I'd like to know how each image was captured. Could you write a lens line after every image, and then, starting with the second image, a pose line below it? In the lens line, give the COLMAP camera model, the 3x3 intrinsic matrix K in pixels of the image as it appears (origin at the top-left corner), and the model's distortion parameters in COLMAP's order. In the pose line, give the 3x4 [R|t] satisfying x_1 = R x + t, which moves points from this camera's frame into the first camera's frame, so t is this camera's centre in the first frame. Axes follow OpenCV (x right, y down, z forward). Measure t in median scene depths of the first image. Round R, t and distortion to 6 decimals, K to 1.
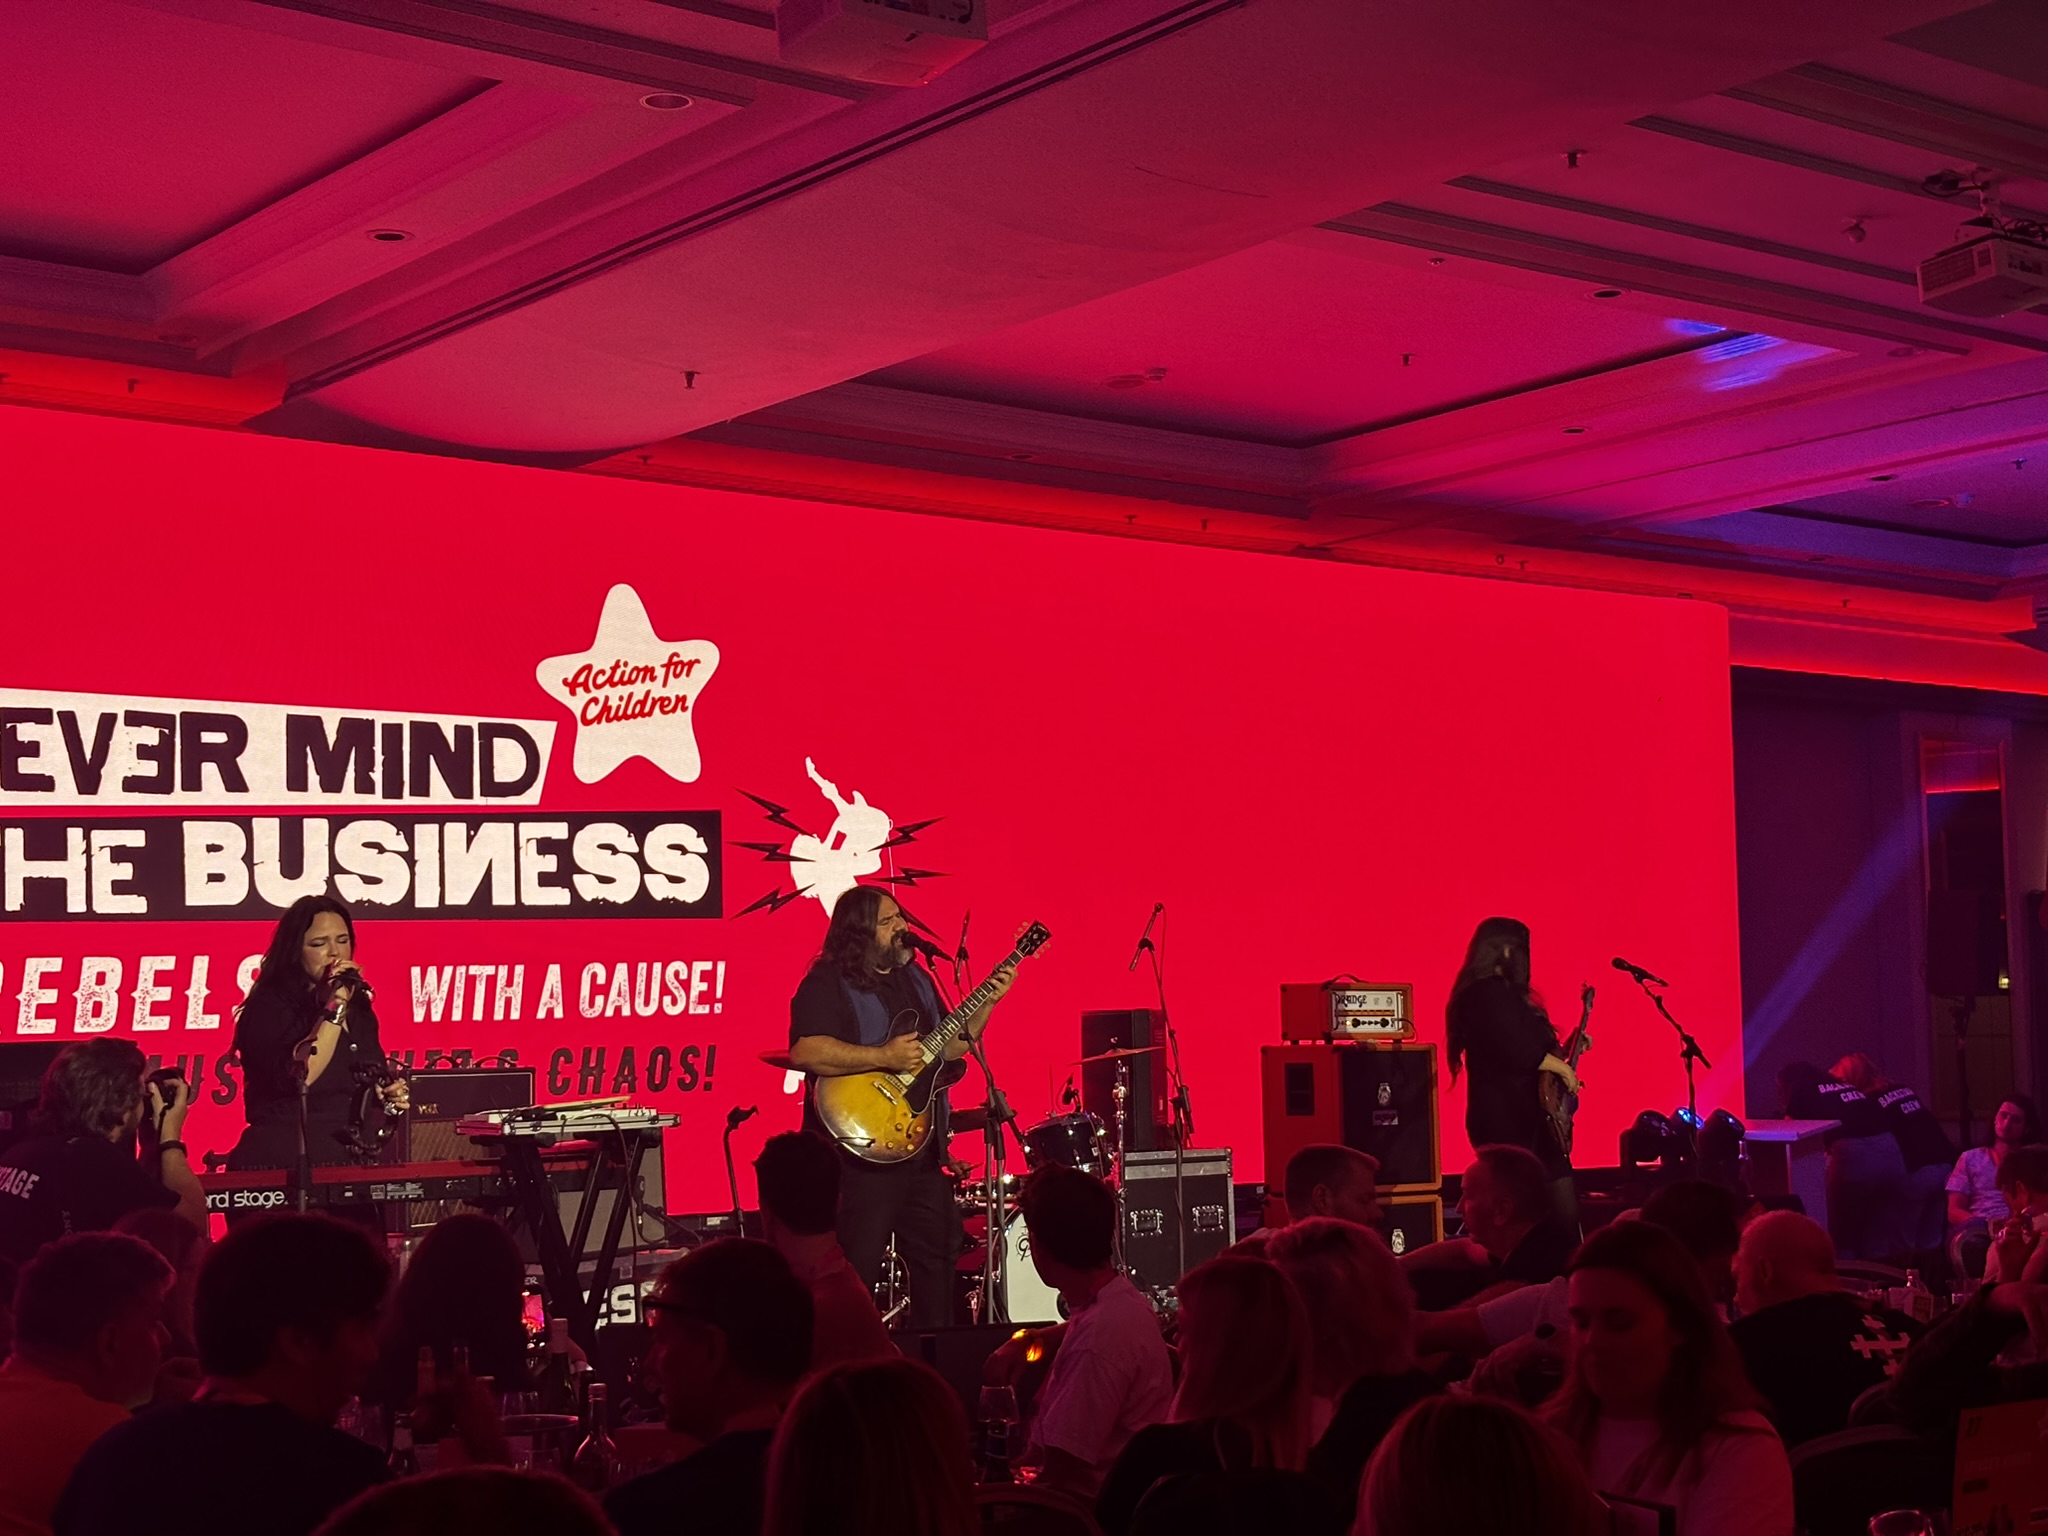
lens RADIAL K [[3133.8, 0, 984.2], [0, 3133.8, 818.1], [0, 0, 1]] dist [0.218494, 0.000000]
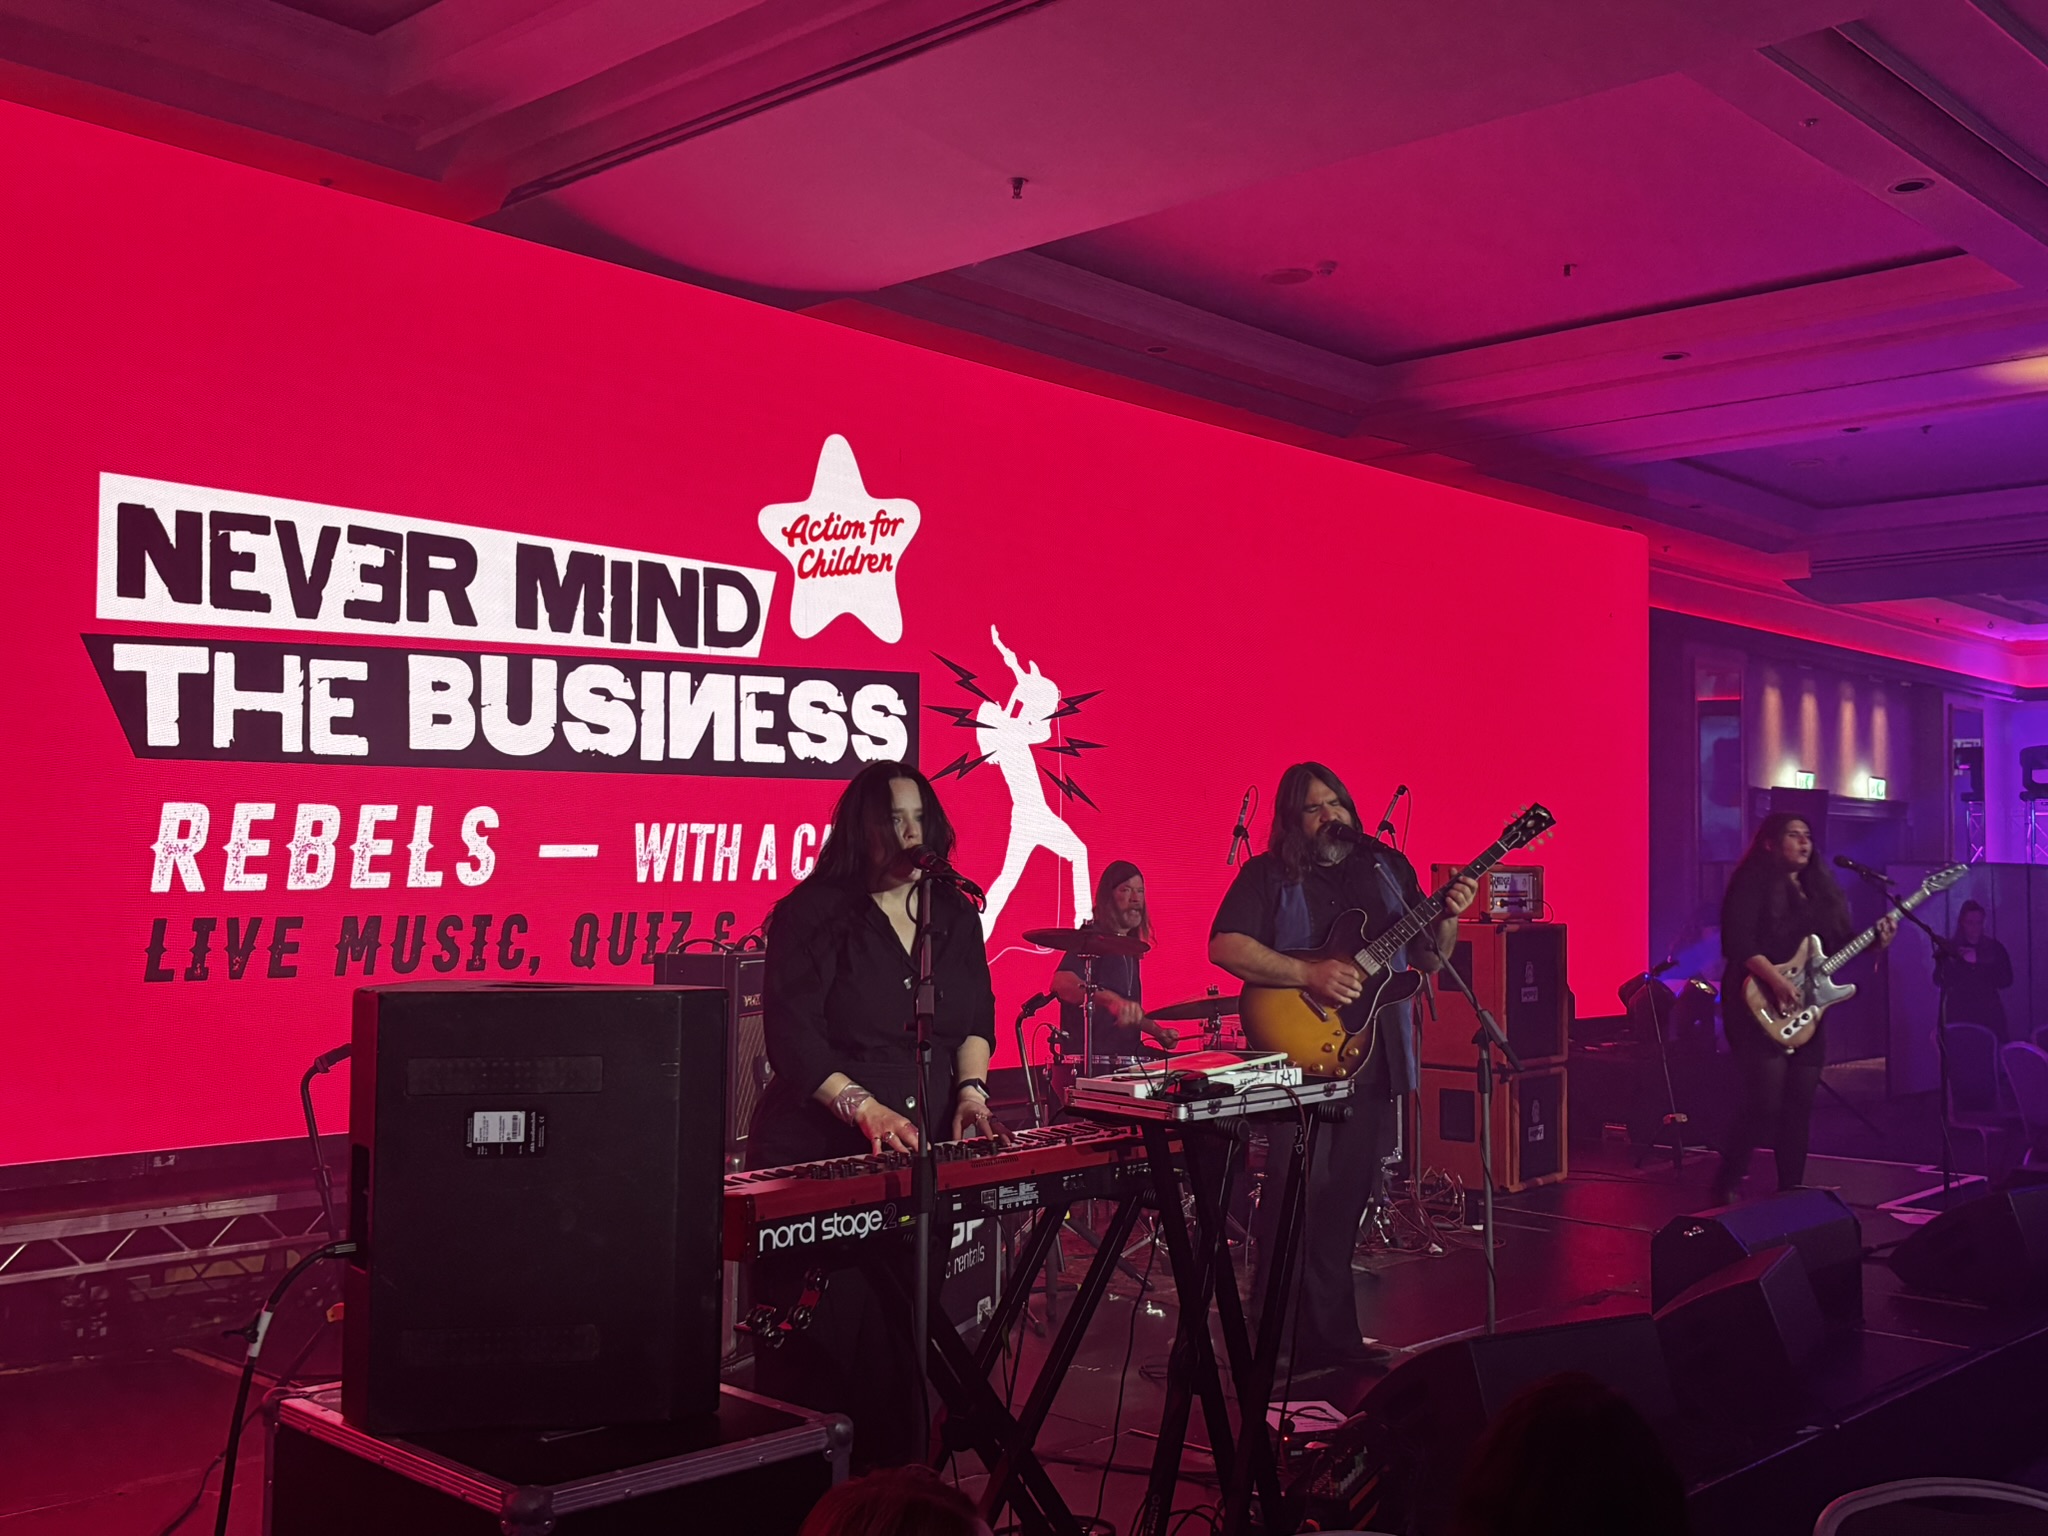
lens RADIAL K [[2066.5, 0, 1013.6], [0, 2066.5, 770.5], [0, 0, 1]] dist [0.105094, 0.000000]
pose [[0.985641, 0.036972, 0.164756, -0.169181], [-0.041907, 0.998768, 0.026574, 0.010212], [-0.163571, -0.033096, 0.985976, 0.369604]]
